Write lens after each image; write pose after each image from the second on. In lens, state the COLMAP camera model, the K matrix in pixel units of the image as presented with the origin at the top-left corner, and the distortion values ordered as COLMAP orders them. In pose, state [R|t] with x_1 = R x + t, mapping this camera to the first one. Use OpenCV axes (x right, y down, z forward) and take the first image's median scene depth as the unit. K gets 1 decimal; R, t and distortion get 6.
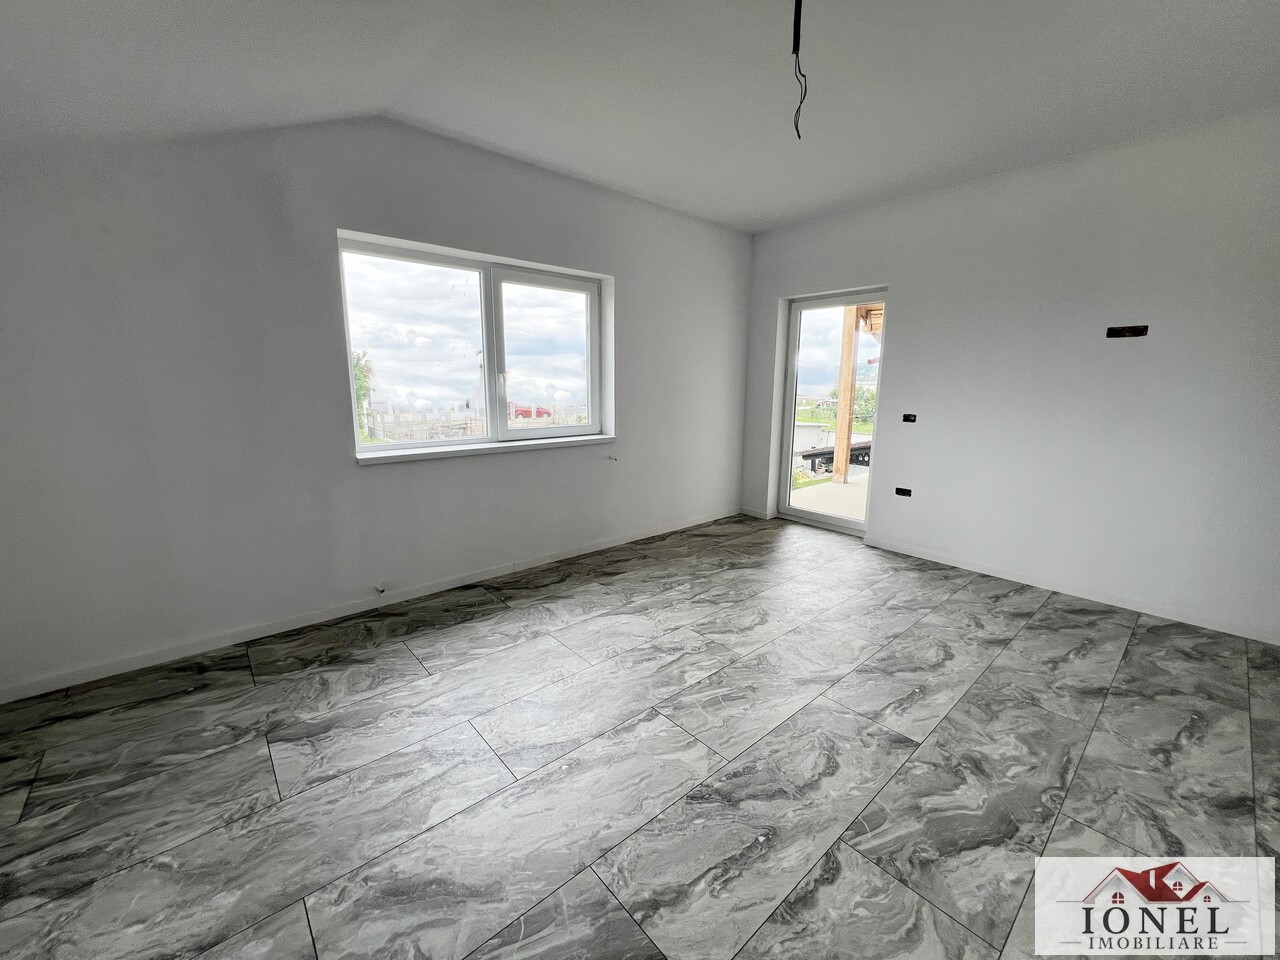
lens RADIAL K [[513.4, 0, 638.0], [0, 513.4, 471.3], [0, 0, 1]] dist [-0.003845, 0.000521]
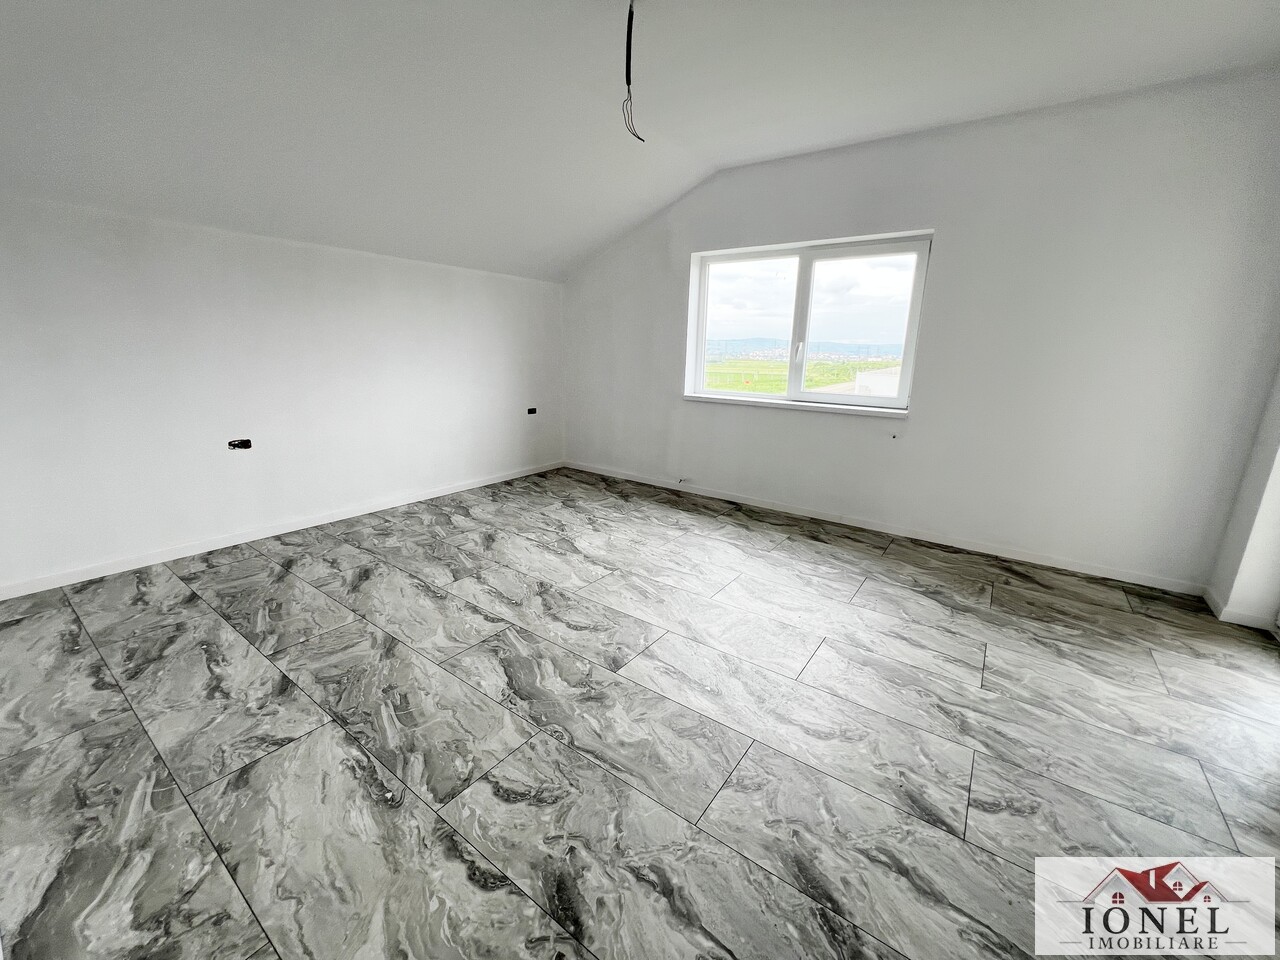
lens RADIAL K [[513.4, 0, 640.5], [0, 513.4, 473.4], [0, 0, 1]] dist [-0.003845, 0.000521]
pose [[0.226376, 0.227885, -0.947007, 1.018723], [-0.190558, 0.963821, 0.186379, -0.063286], [0.955218, 0.138268, 0.261612, 0.477440]]
